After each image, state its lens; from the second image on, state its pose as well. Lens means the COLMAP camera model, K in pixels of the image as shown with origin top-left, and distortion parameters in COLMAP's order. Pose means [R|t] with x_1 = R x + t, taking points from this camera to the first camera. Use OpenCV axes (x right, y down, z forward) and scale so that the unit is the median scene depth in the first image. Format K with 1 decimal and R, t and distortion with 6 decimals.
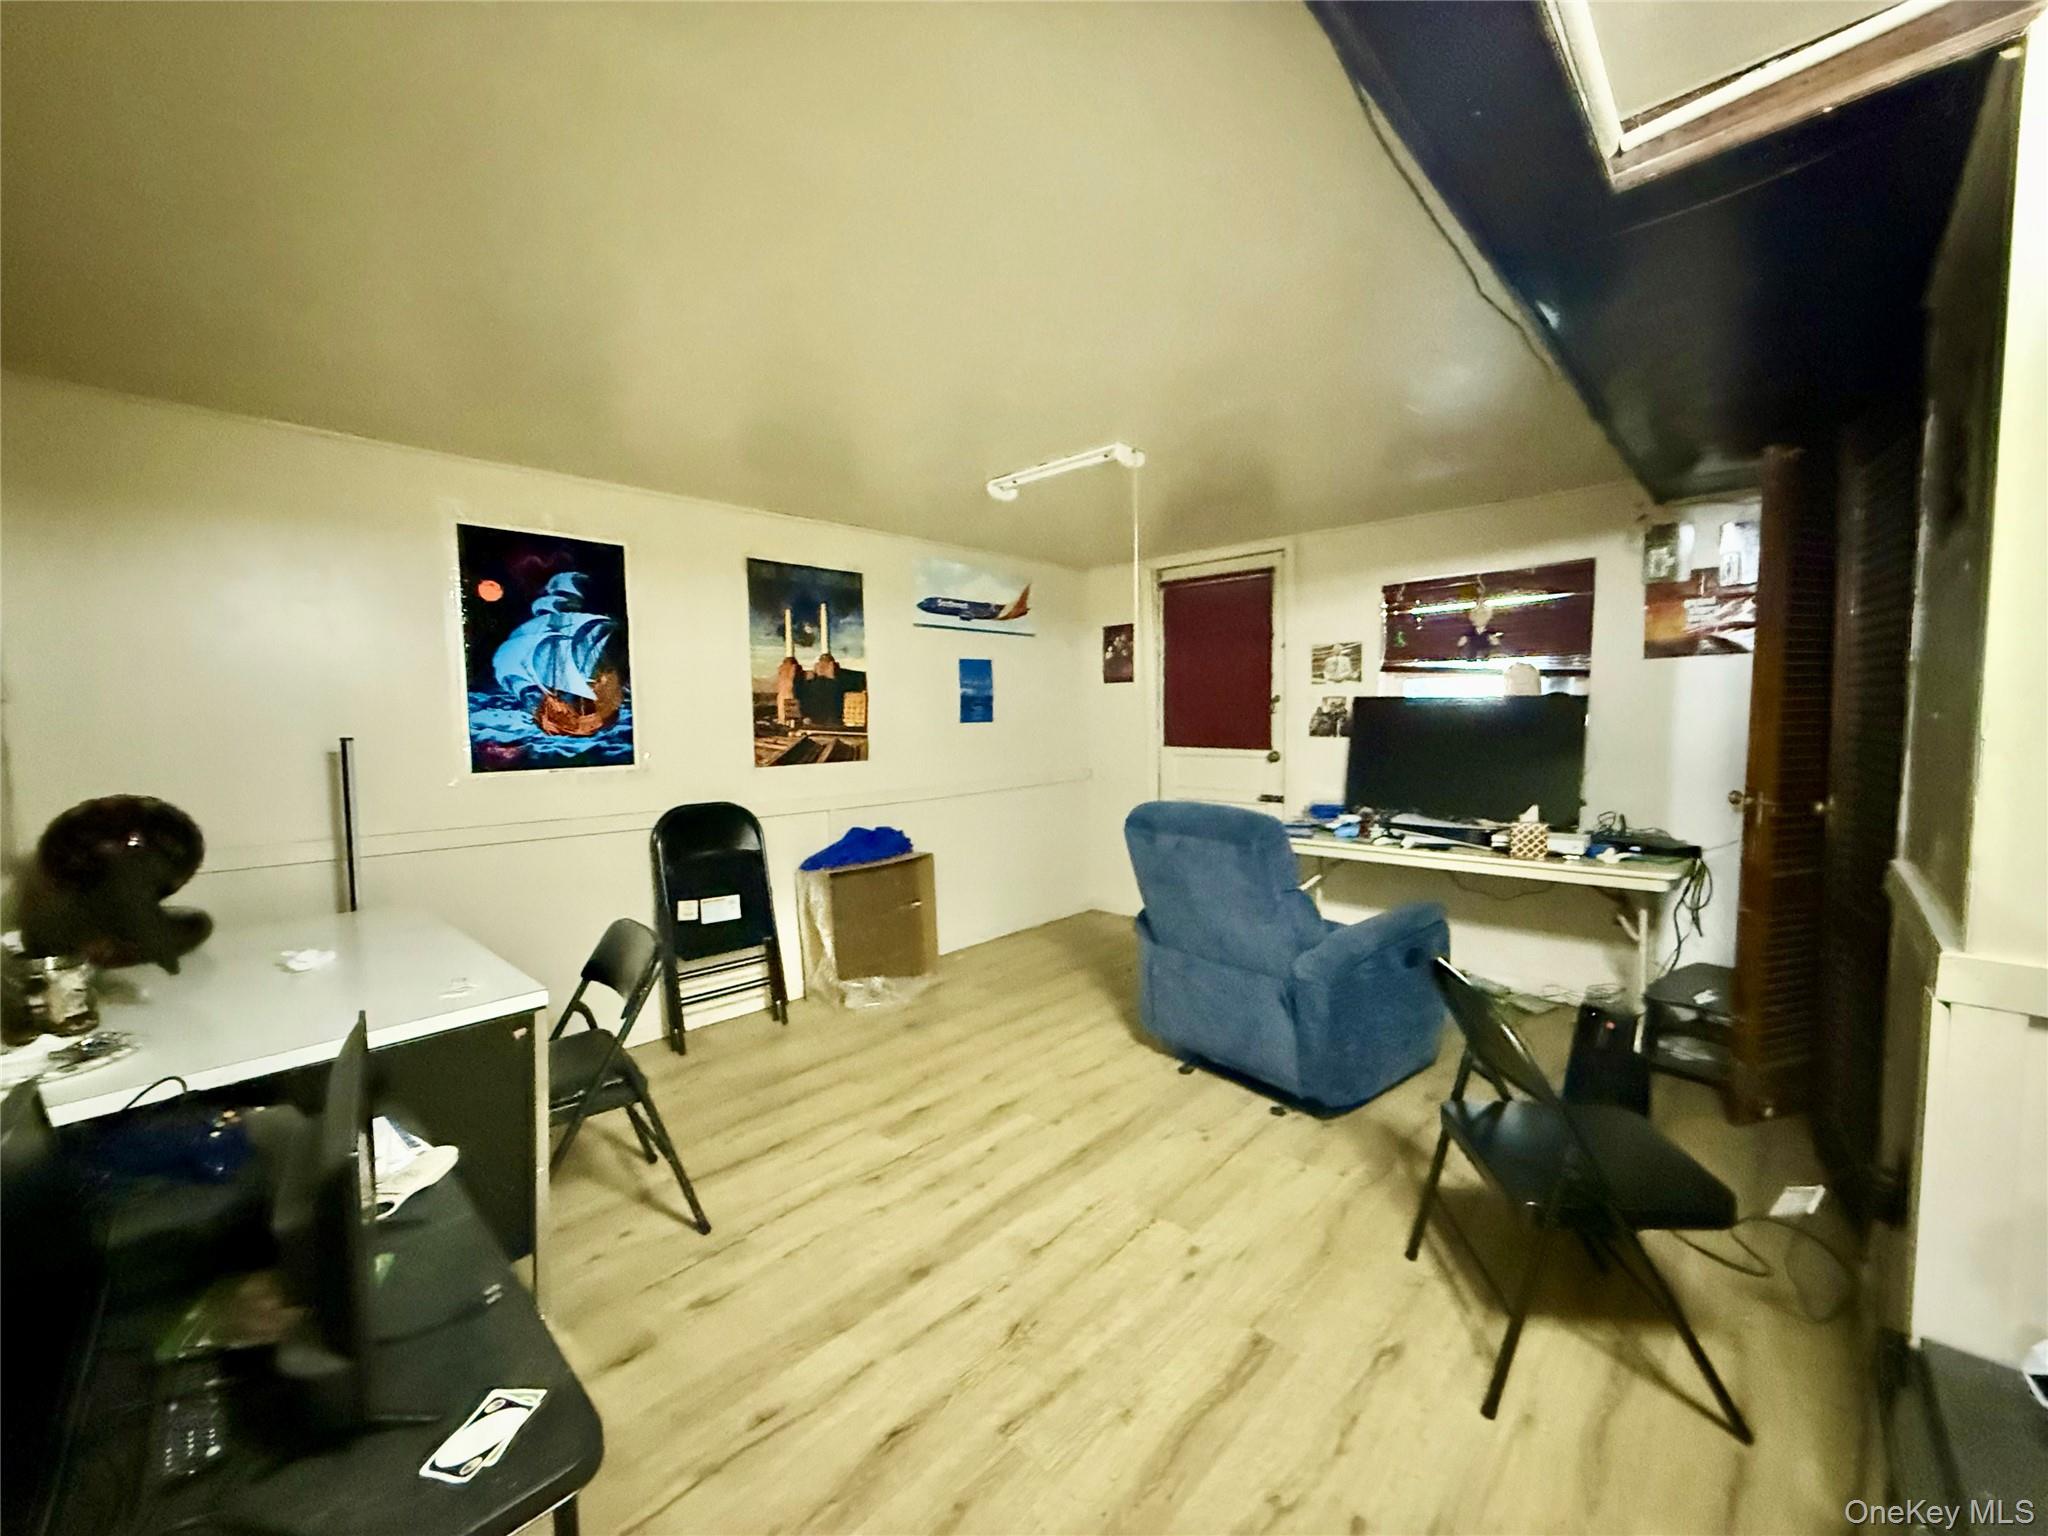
lens RADIAL K [[816.3, 0, 1022.0], [0, 816.3, 771.9], [0, 0, 1]] dist [0.000212, -0.000047]
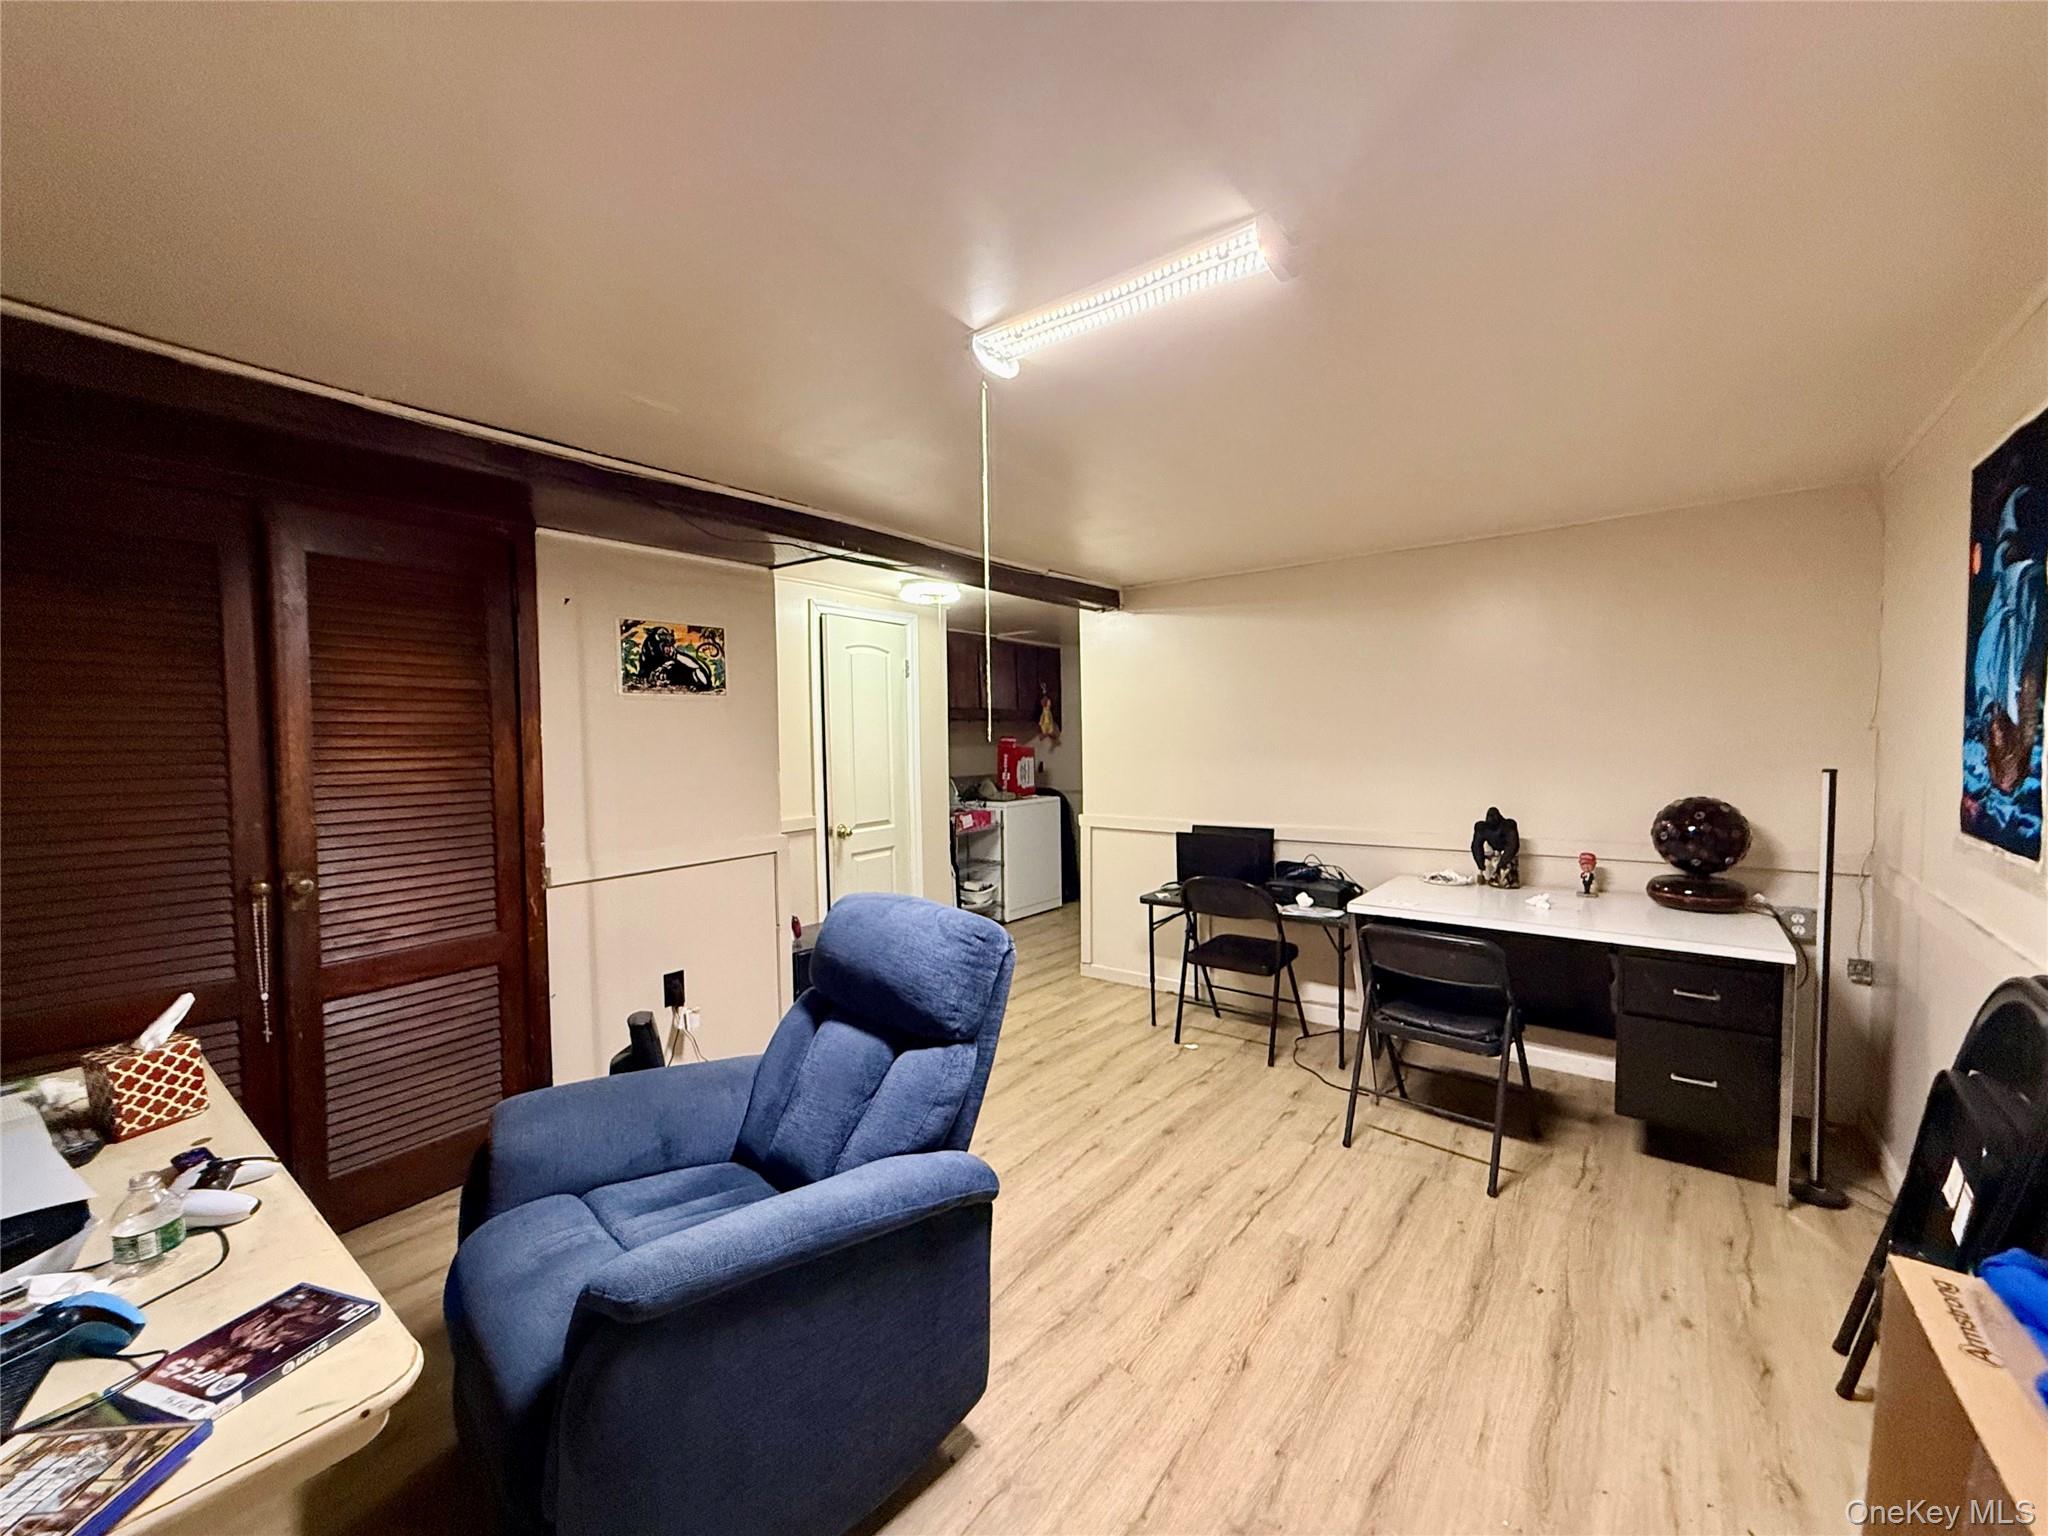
lens RADIAL K [[813.3, 0, 1022.1], [0, 813.3, 772.0], [0, 0, 1]] dist [0.000098, -0.000348]
pose [[-0.995436, 0.031974, -0.089915, 0.151016], [0.021630, 0.993274, 0.113746, -0.127595], [0.092947, 0.111282, -0.989433, 1.409023]]
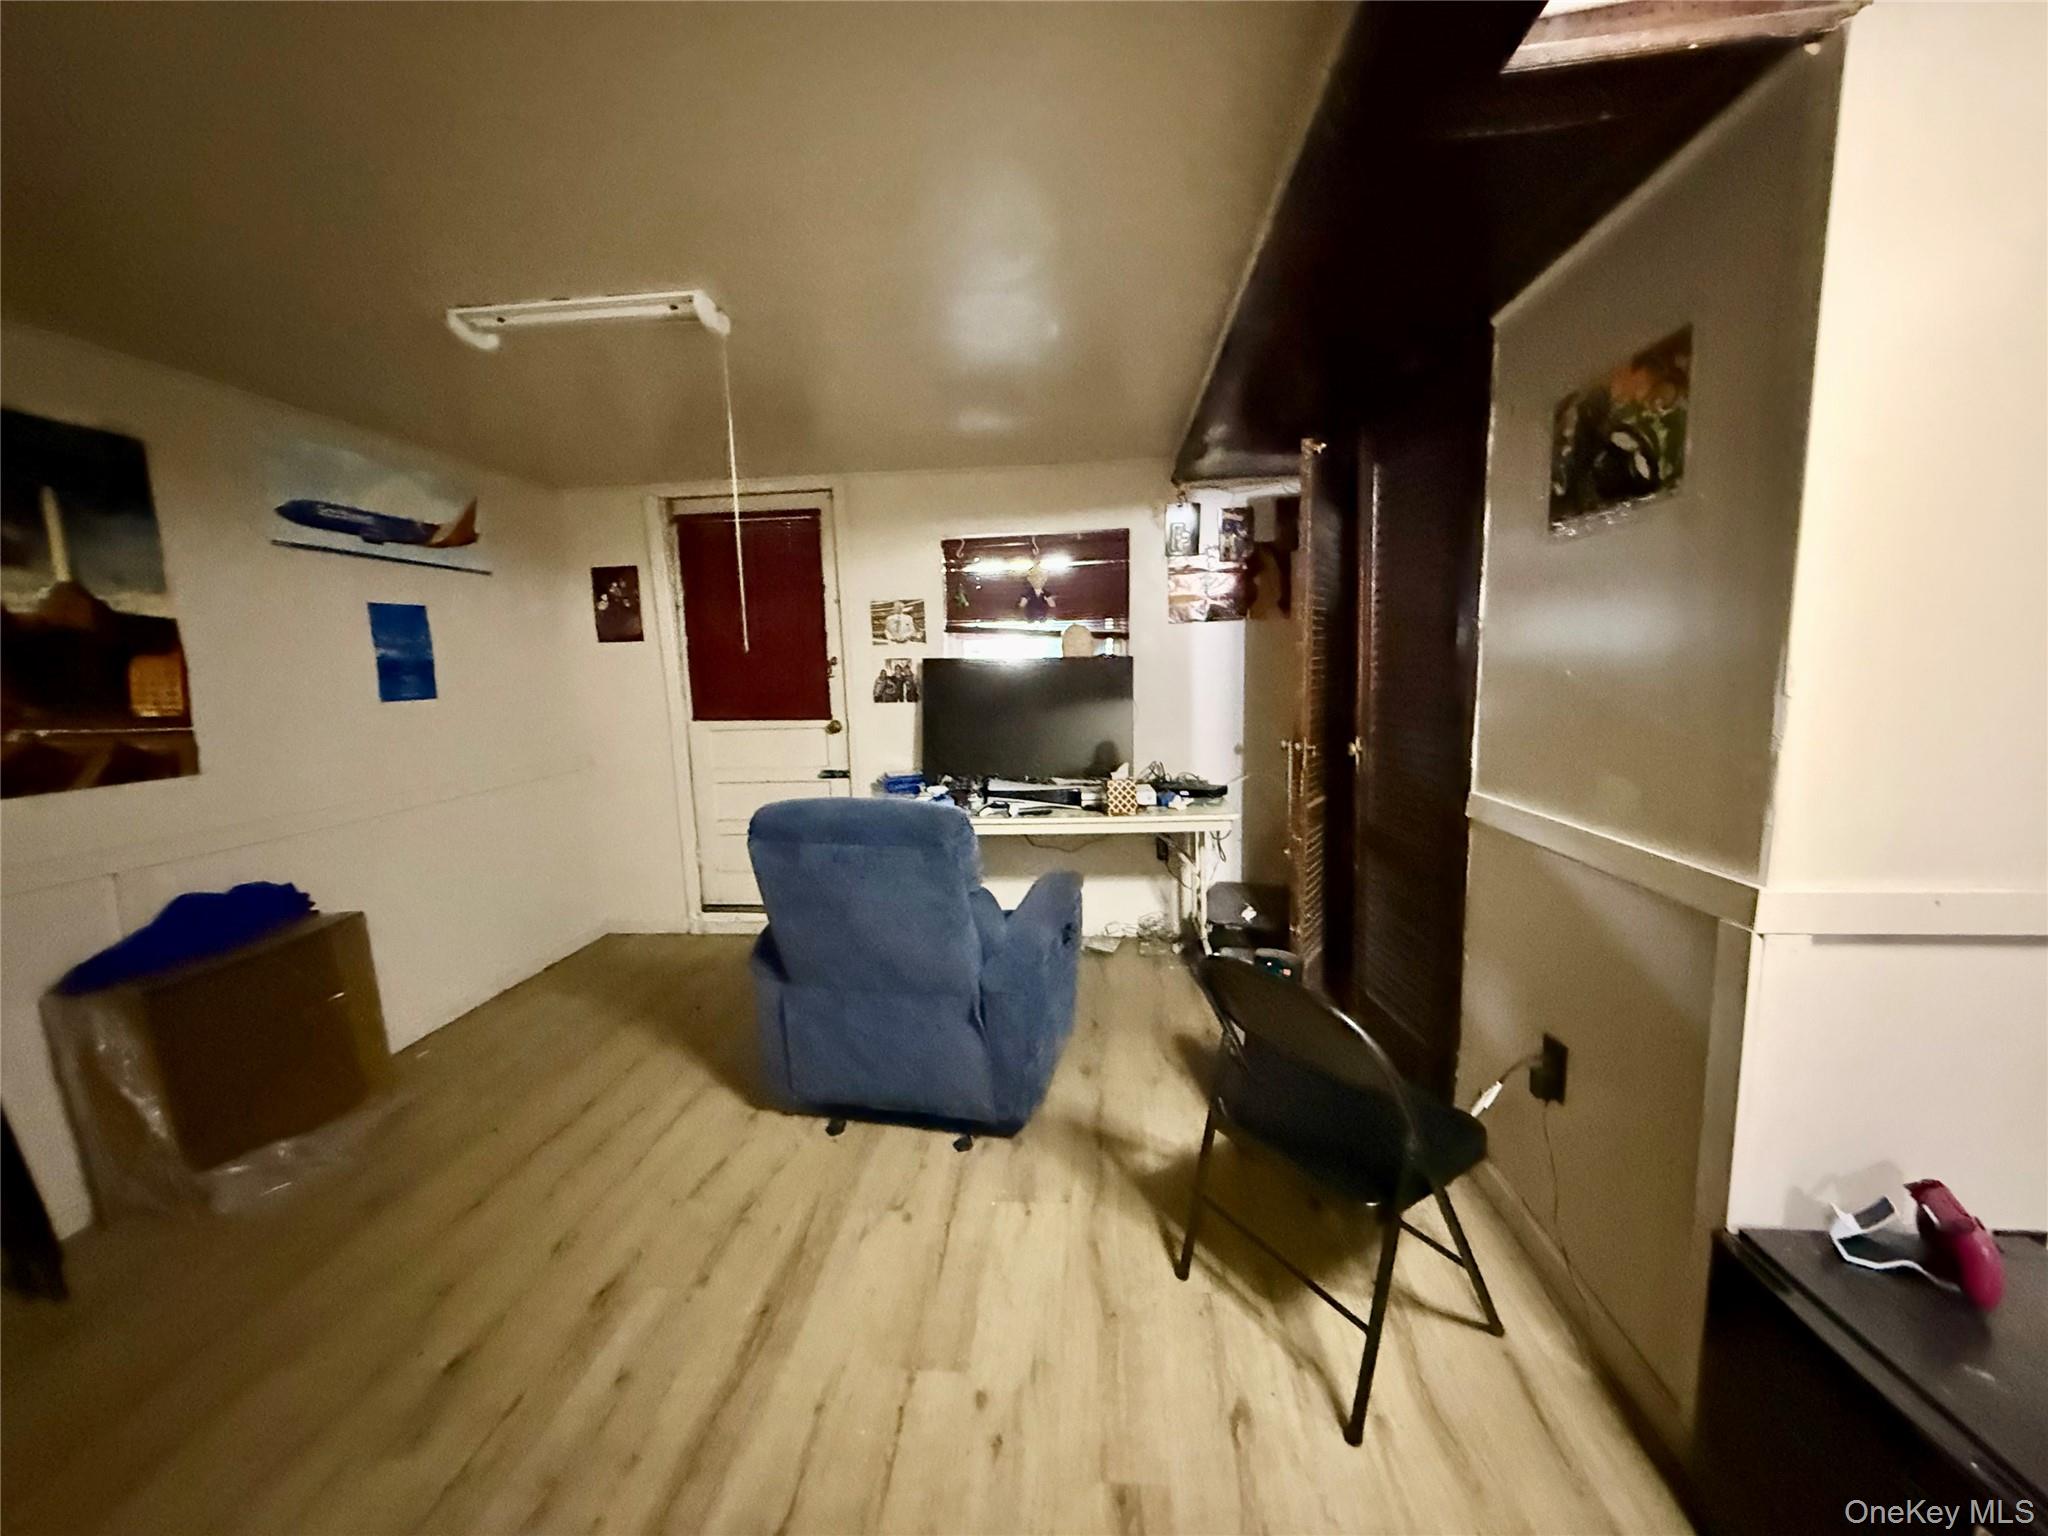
lens RADIAL K [[813.3, 0, 1022.1], [0, 813.3, 772.0], [0, 0, 1]] dist [0.000098, -0.000348]
pose [[0.787842, -0.090542, 0.609186, -0.101883], [0.061523, 0.995757, 0.068431, -0.024463], [-0.612797, -0.016434, 0.790069, 0.241965]]
